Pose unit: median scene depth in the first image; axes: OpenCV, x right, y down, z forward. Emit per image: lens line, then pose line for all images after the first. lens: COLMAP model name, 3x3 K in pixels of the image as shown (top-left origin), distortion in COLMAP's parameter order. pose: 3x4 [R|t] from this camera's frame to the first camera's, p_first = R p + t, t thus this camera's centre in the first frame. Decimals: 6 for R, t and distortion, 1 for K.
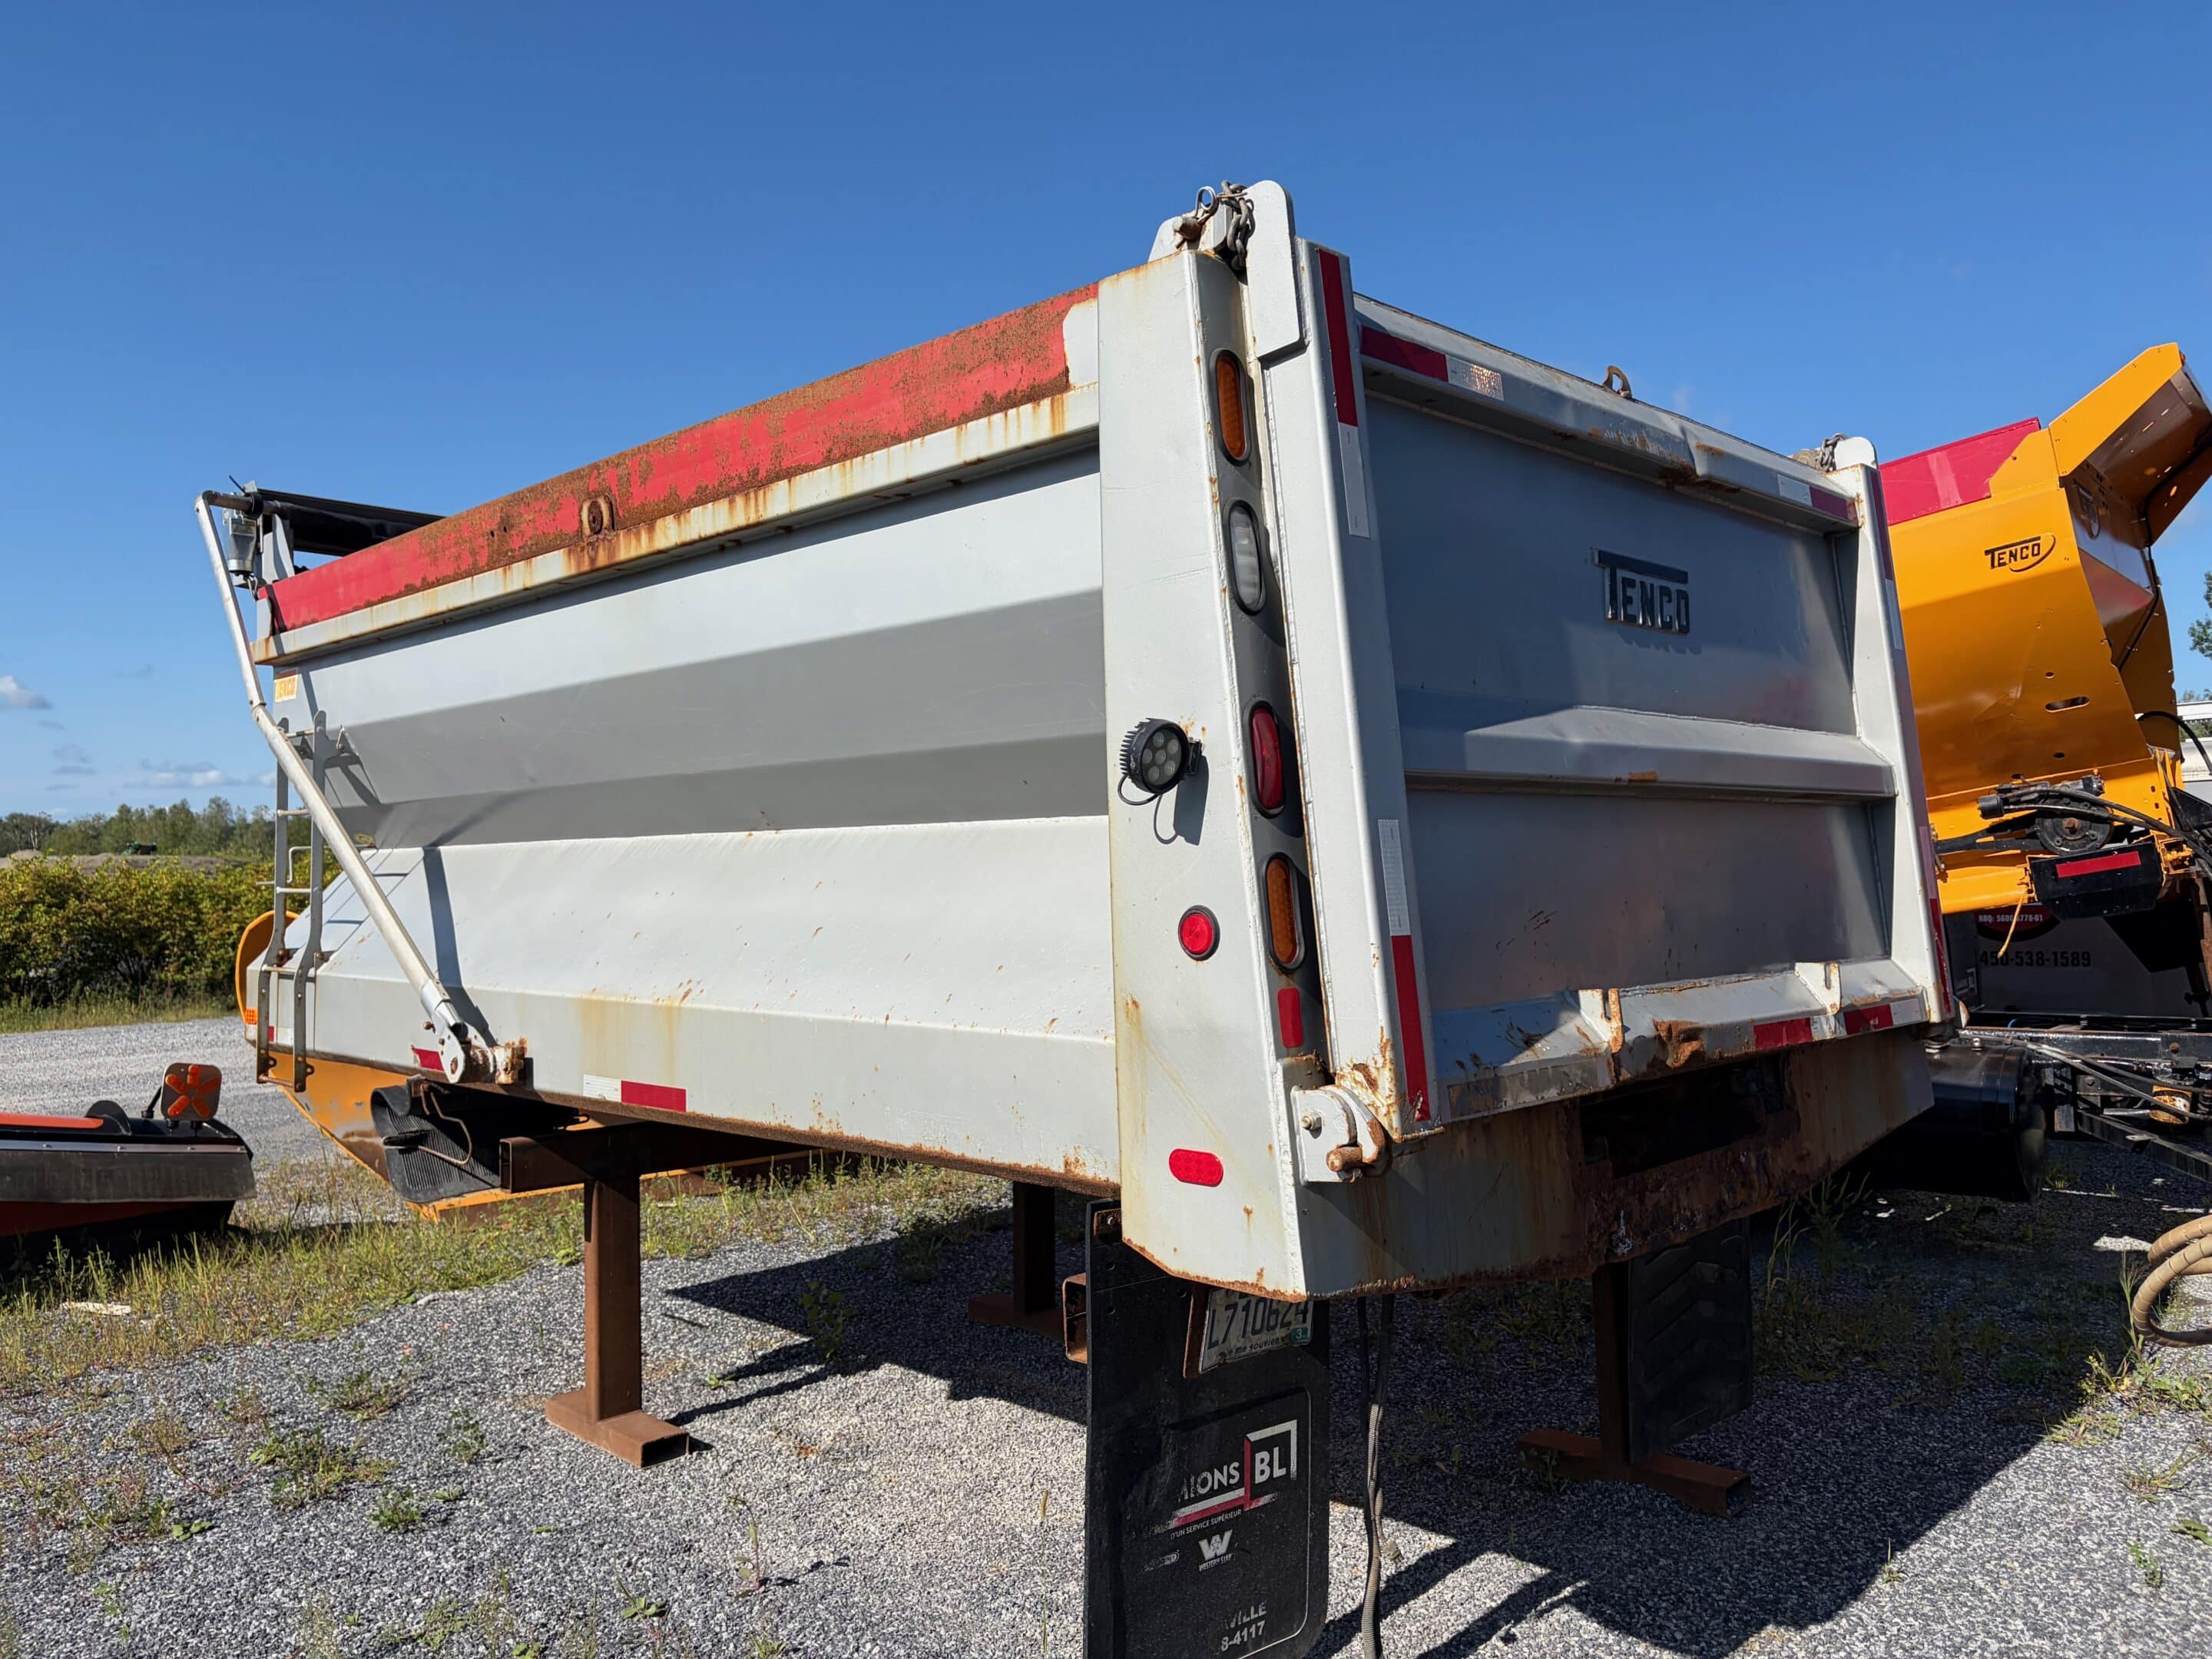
lens RADIAL K [[1685.4, 0, 1106.0], [0, 1685.4, 829.5], [0, 0, 1]] dist [0.008205, -0.000746]
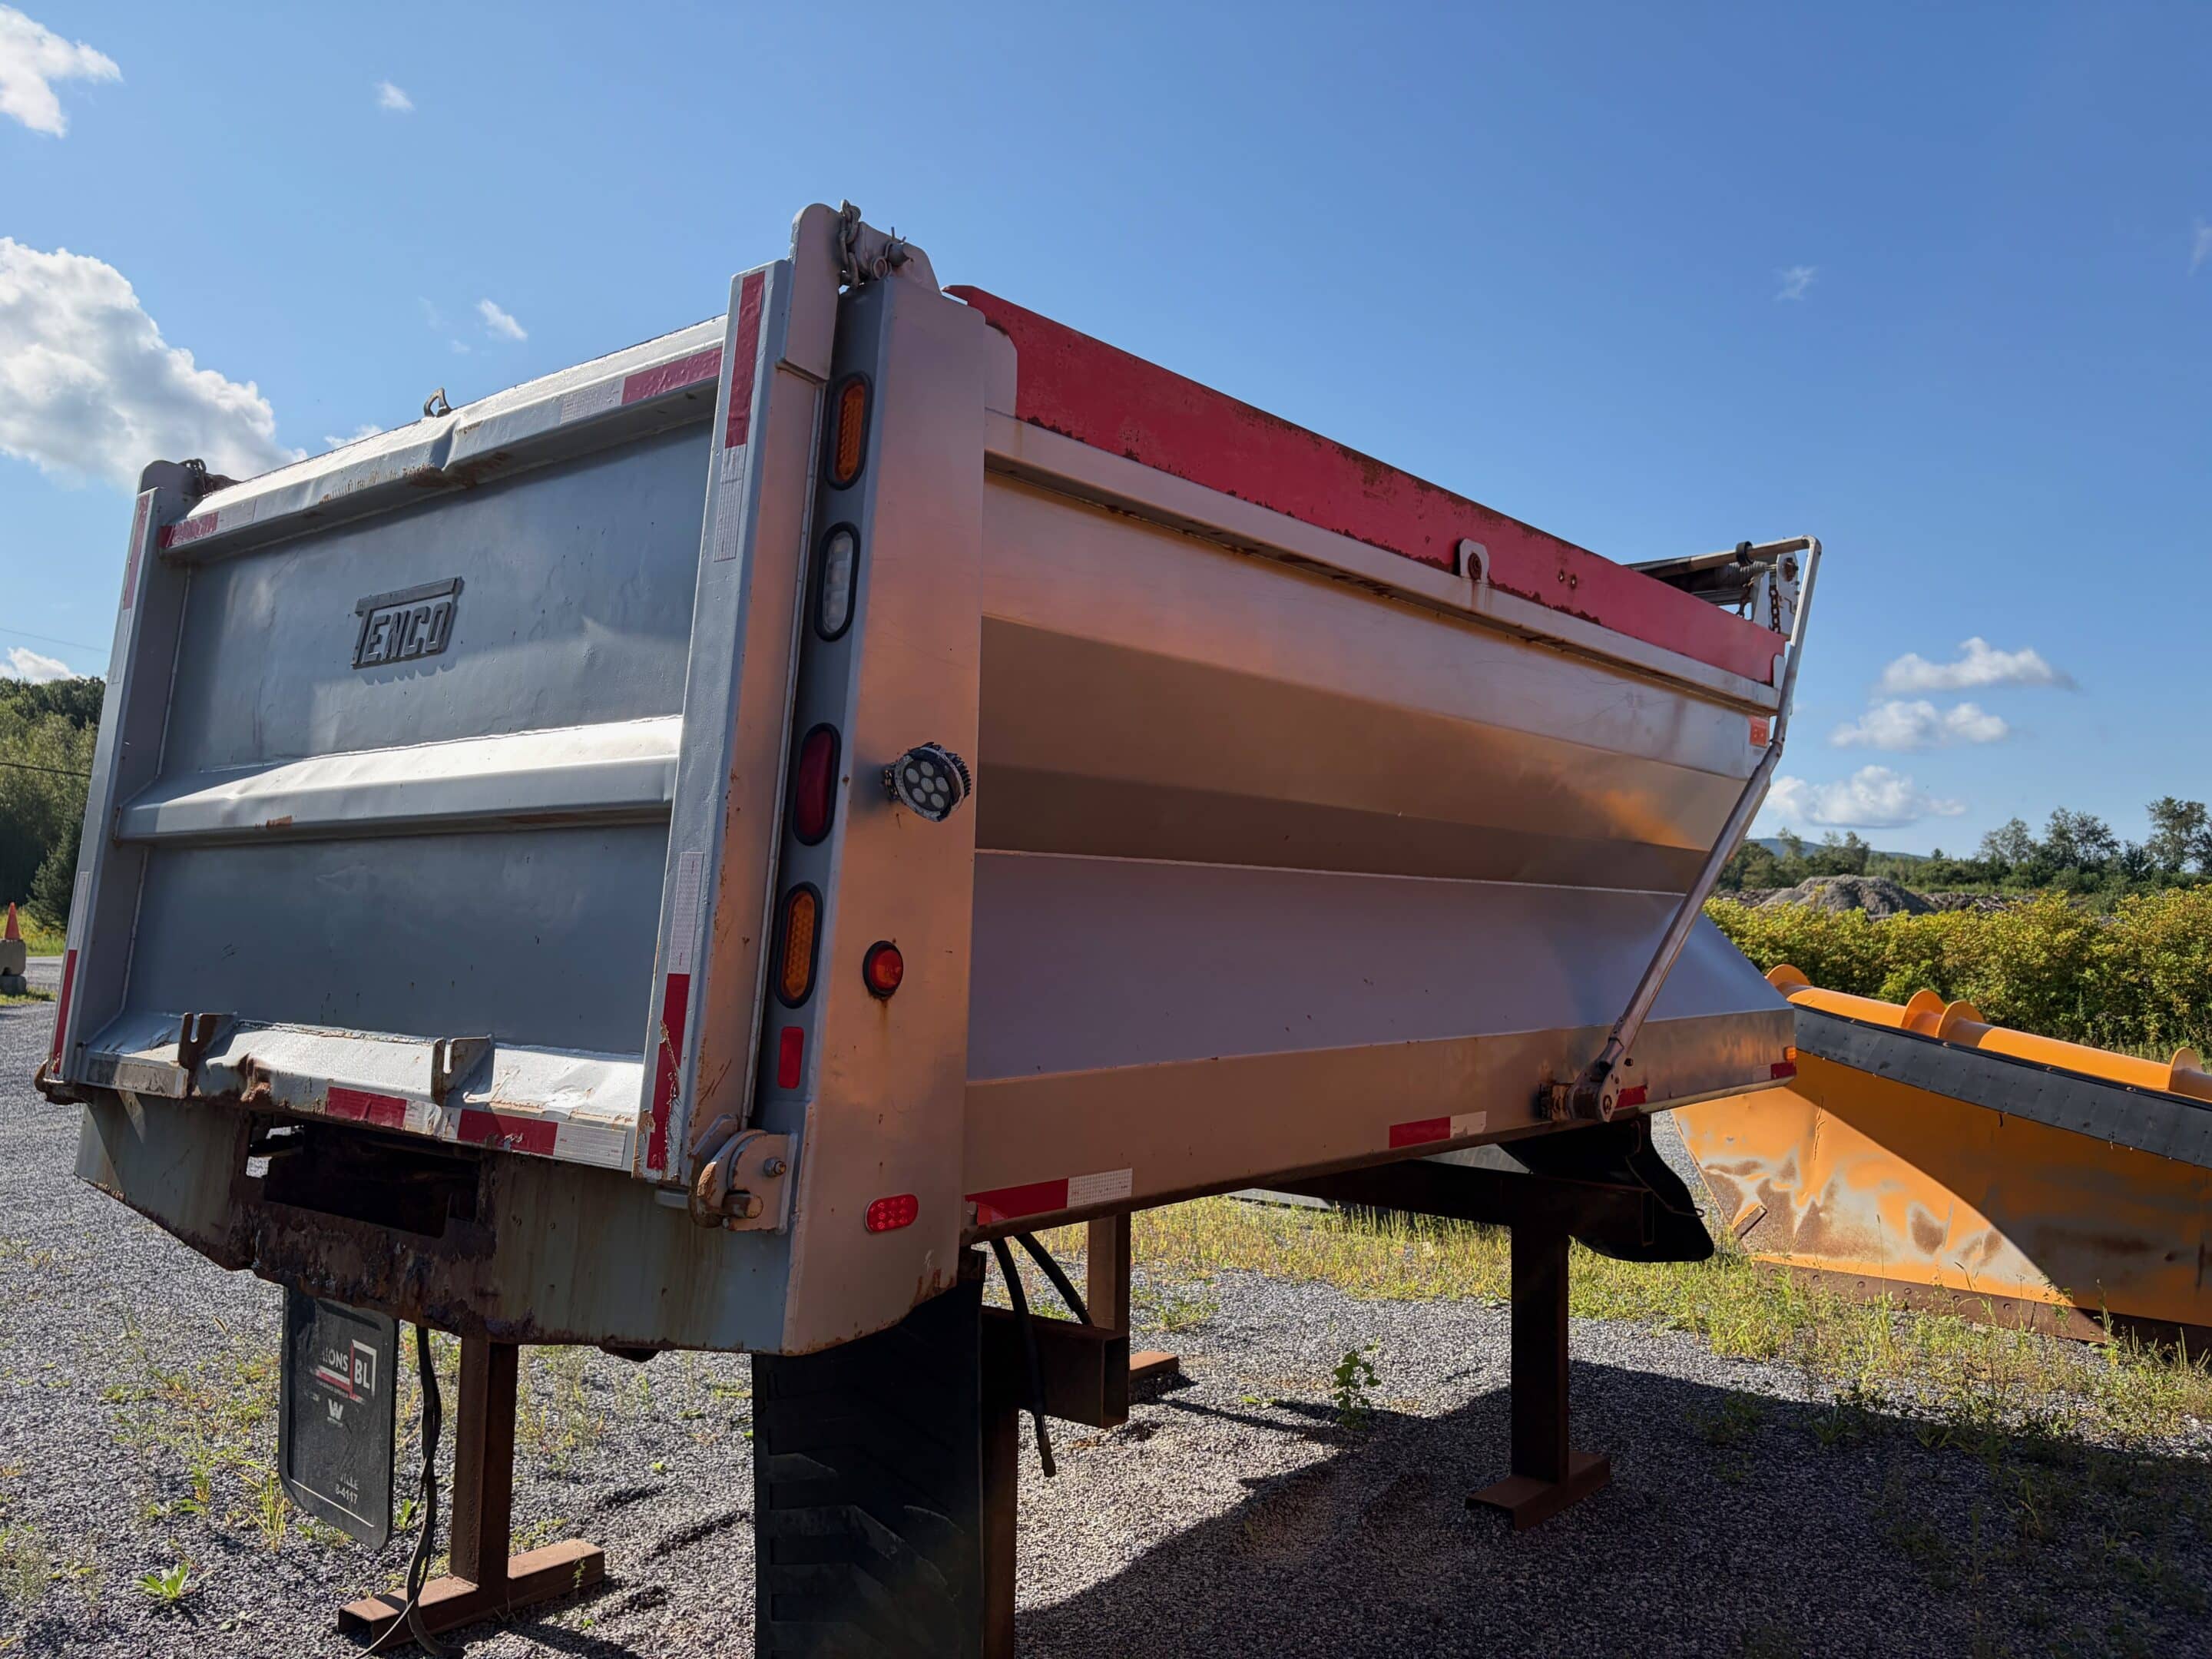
lens RADIAL K [[1685.4, 0, 1106.0], [0, 1685.4, 829.5], [0, 0, 1]] dist [0.008205, -0.000746]
pose [[0.097877, -0.032934, -0.994653, 1.149749], [0.013628, 0.999403, -0.031750, 0.010754], [0.995105, -0.010447, 0.098268, 1.146239]]
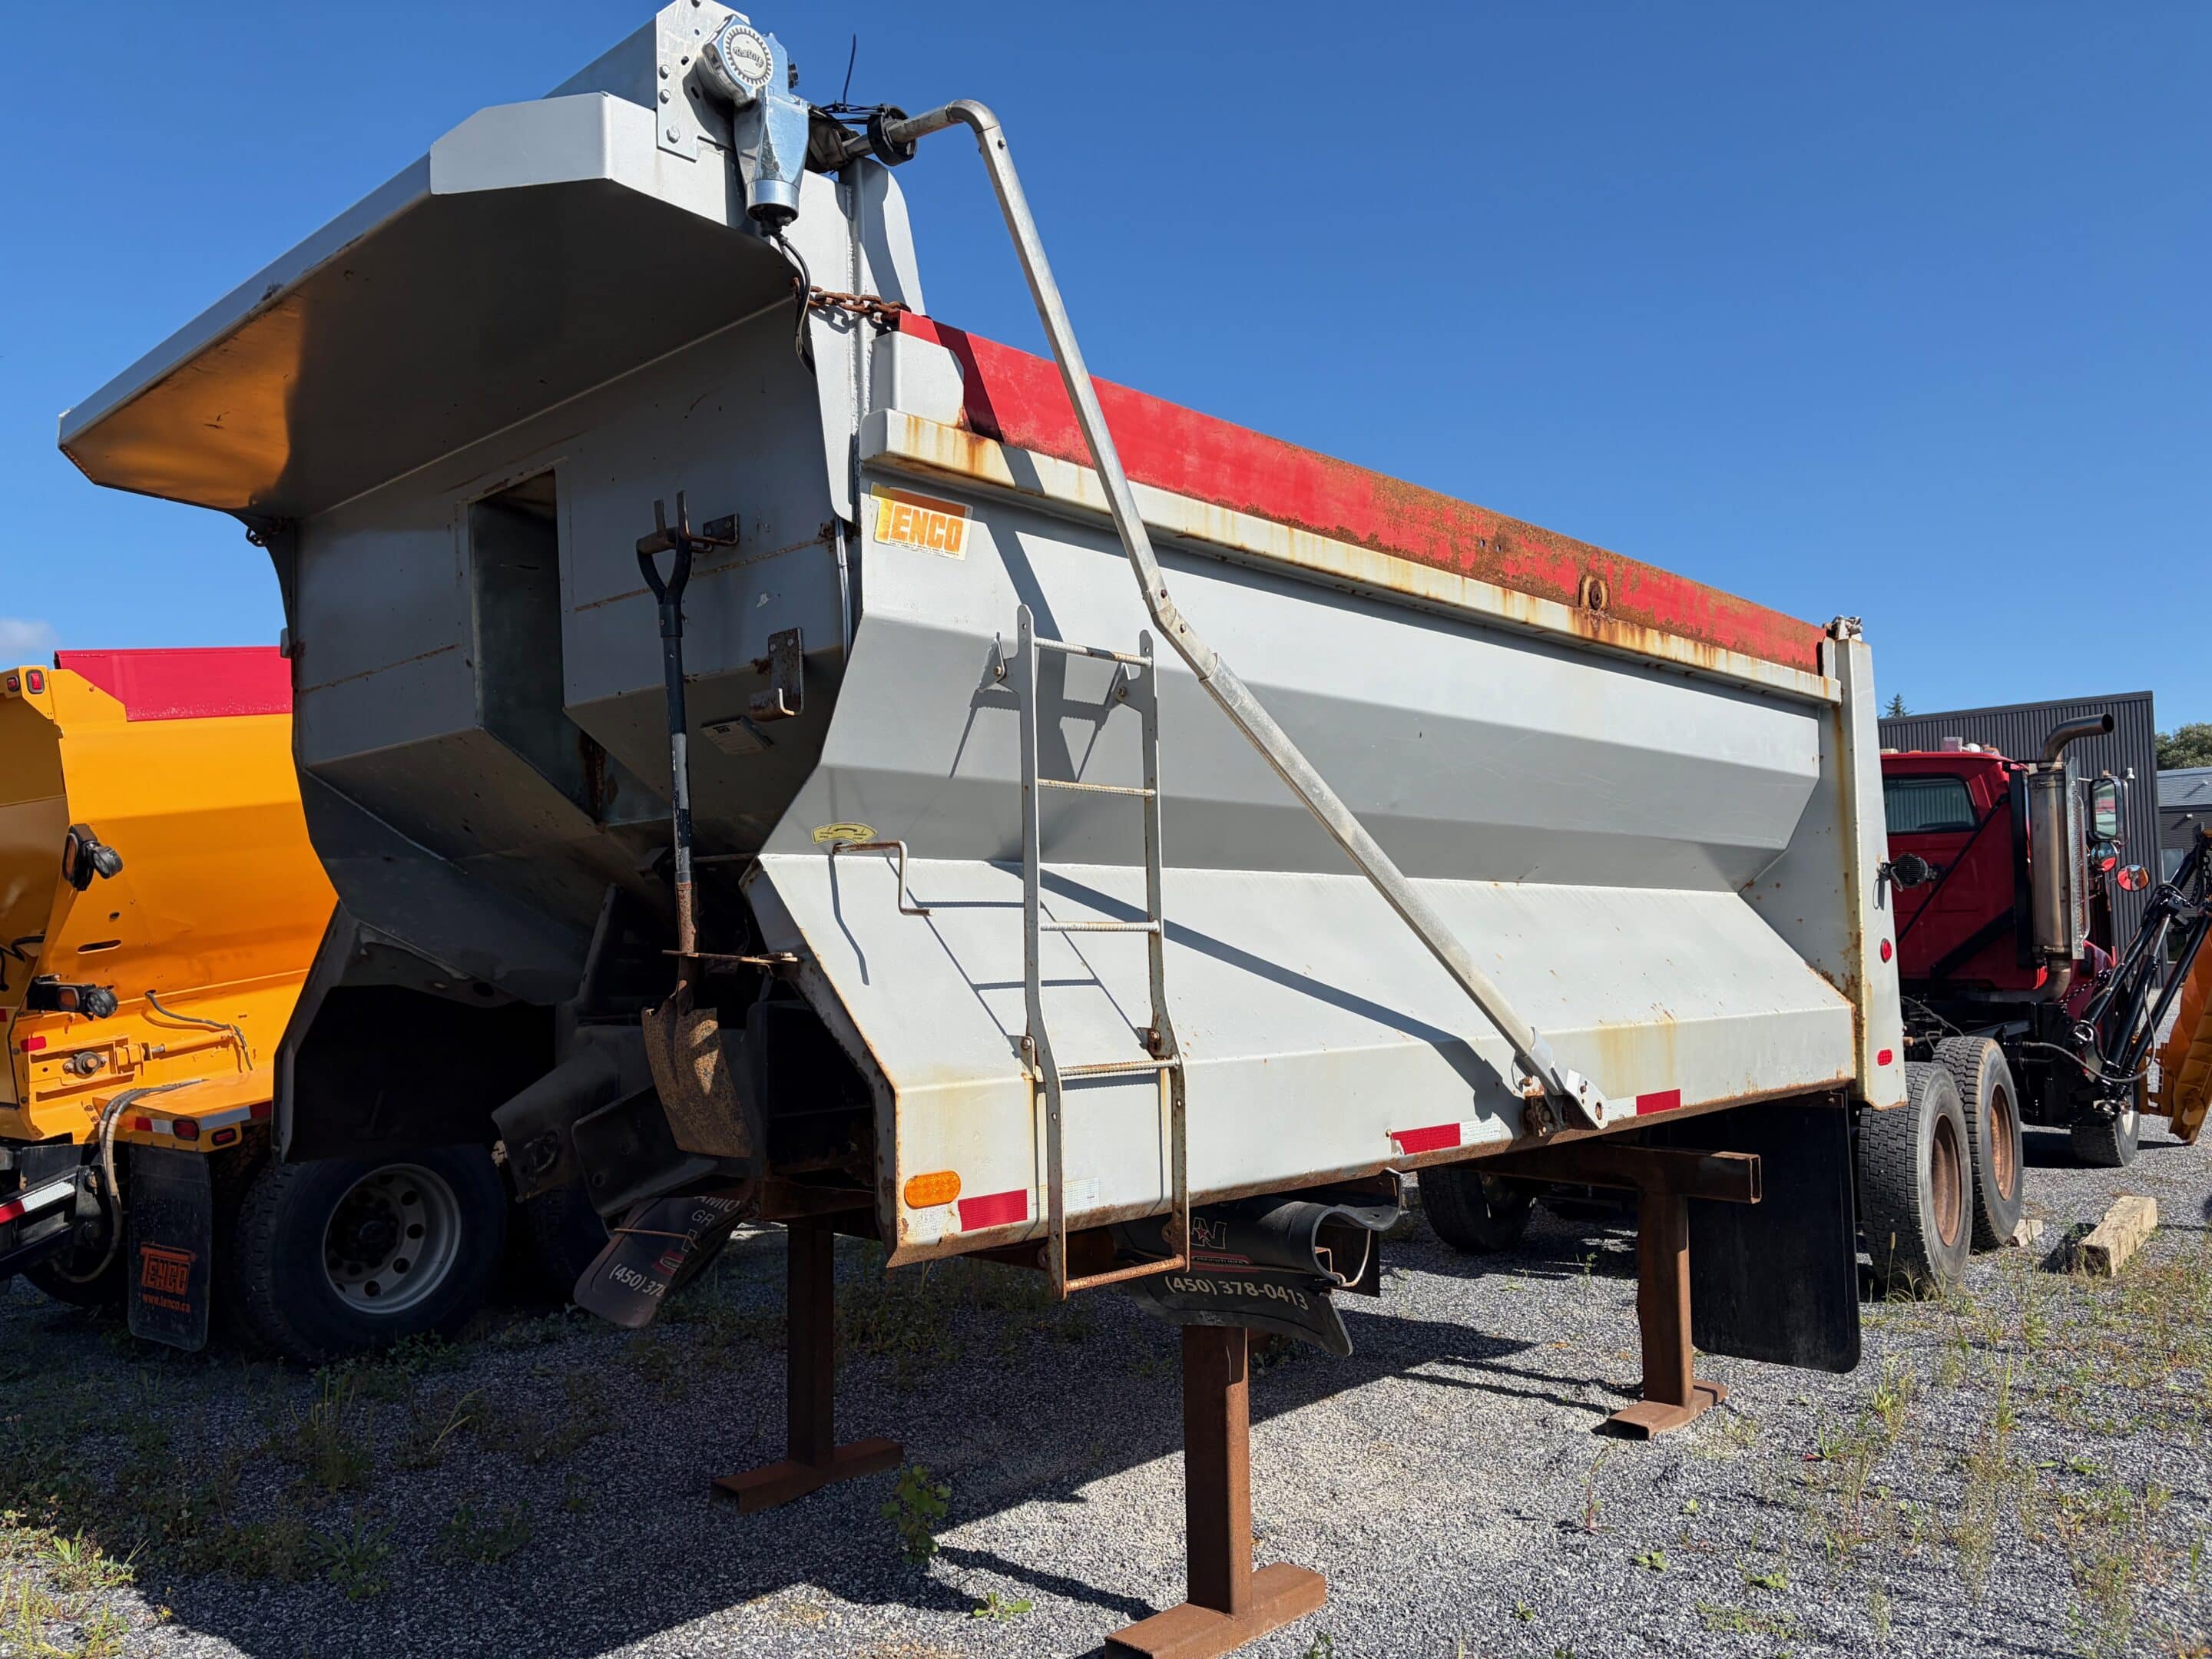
lens RADIAL K [[1685.4, 0, 1106.0], [0, 1685.4, 829.5], [0, 0, 1]] dist [0.008205, -0.000746]
pose [[-0.031273, 0.089041, 0.995537, -1.429042], [-0.007799, 0.995972, -0.089325, 0.073668], [-0.999480, -0.010558, -0.030453, 1.394877]]
